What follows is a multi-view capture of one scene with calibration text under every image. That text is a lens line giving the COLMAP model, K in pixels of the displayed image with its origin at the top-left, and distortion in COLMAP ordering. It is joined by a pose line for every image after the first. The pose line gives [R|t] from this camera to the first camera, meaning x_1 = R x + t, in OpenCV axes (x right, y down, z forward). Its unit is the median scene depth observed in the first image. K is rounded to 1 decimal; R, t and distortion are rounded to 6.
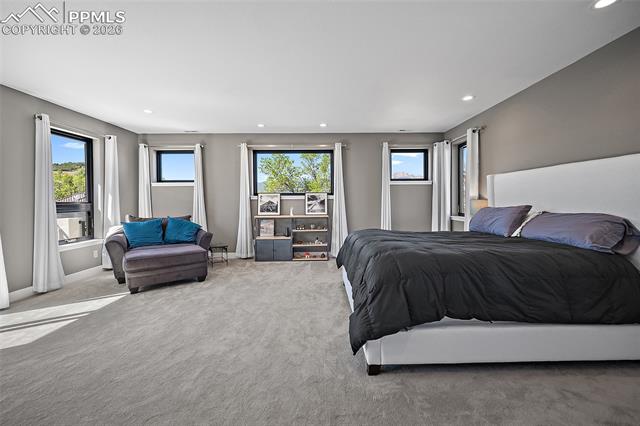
lens RADIAL K [[255.9, 0, 324.3], [0, 255.9, 207.2], [0, 0, 1]] dist [-0.001266, -0.000242]
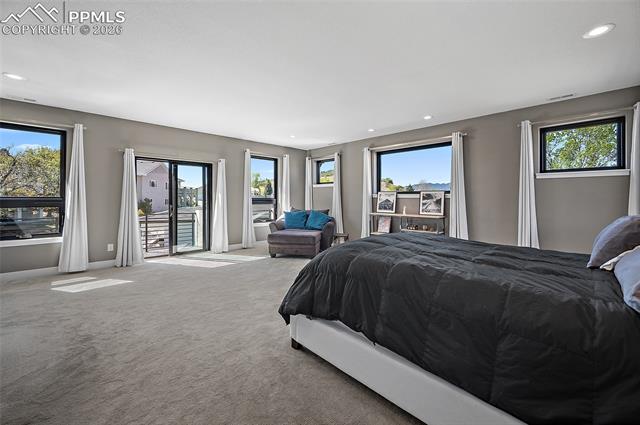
lens RADIAL K [[255.9, 0, 324.3], [0, 255.9, 206.7], [0, 0, 1]] dist [-0.001266, -0.000242]
pose [[0.694836, 0.035475, -0.718292, 0.365245], [-0.030369, 0.999339, 0.019978, -0.007179], [0.718526, 0.007932, 0.695454, 0.089219]]
